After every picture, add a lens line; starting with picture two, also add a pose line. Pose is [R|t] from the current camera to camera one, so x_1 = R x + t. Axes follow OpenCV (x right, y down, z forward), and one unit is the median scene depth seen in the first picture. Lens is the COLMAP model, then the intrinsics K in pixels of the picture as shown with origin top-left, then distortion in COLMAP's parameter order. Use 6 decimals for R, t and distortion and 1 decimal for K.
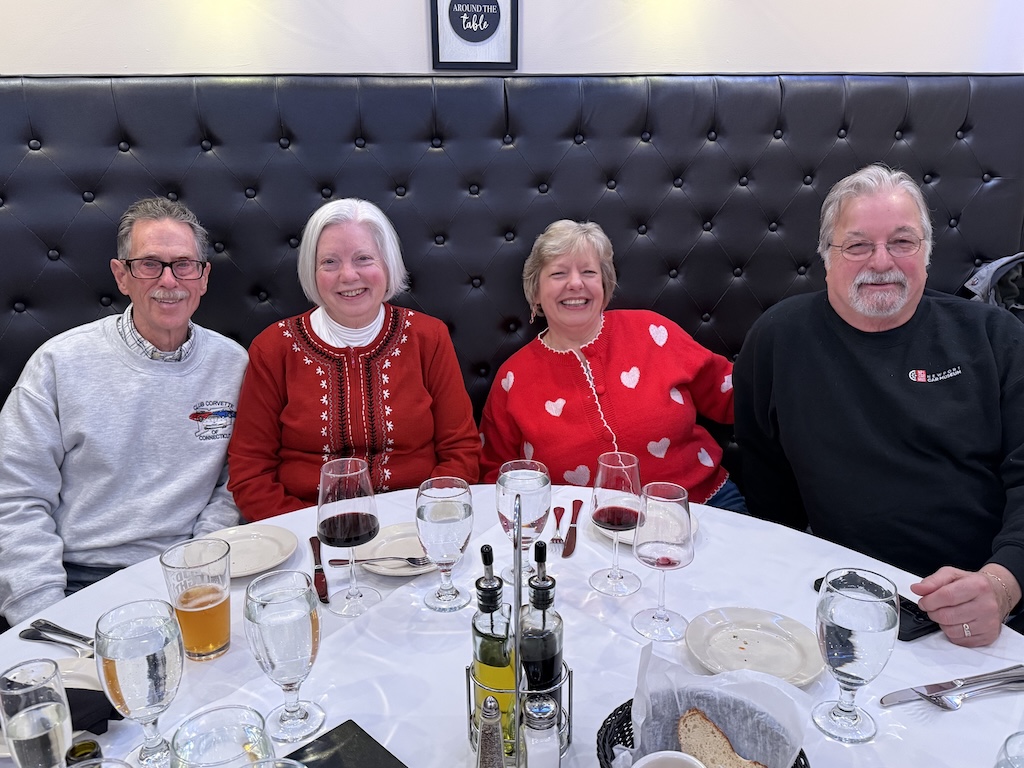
lens RADIAL K [[819.6, 0, 507.5], [0, 819.6, 382.2], [0, 0, 1]] dist [0.054503, -0.004595]
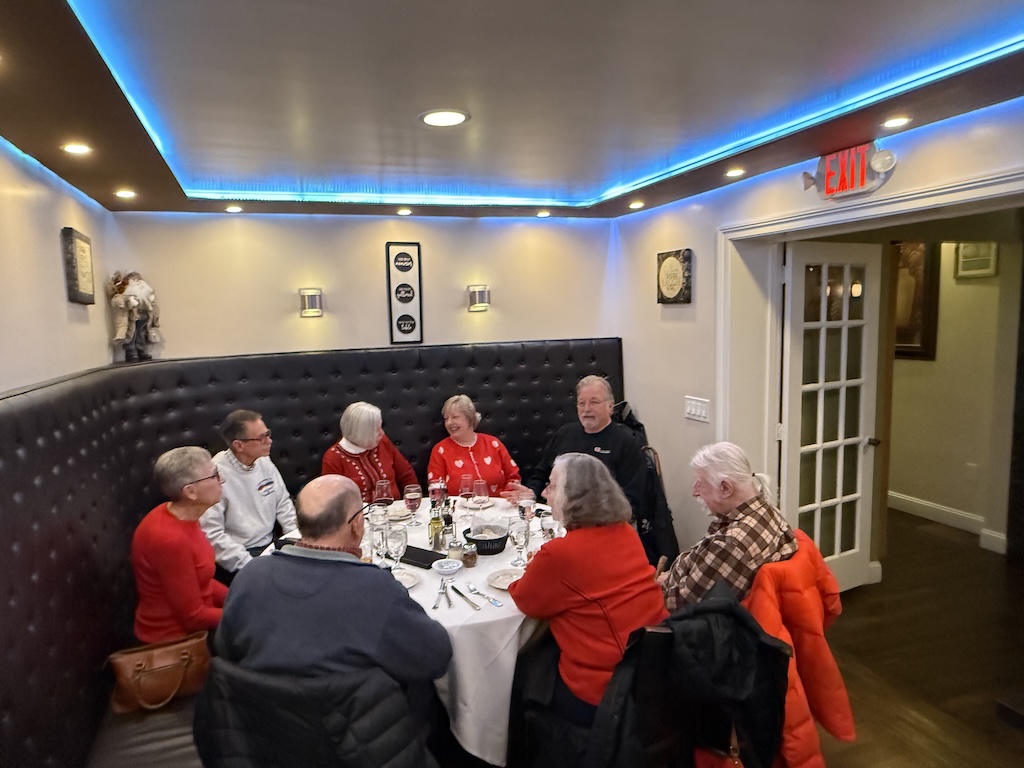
lens RADIAL K [[655.7, 0, 508.9], [0, 655.7, 382.6], [0, 0, 1]] dist [-0.021713, 0.002764]
pose [[0.981919, -0.030068, 0.186899, -0.114920], [0.062582, 0.983353, -0.170589, 0.120258], [-0.178658, 0.179201, 0.967455, -1.061316]]
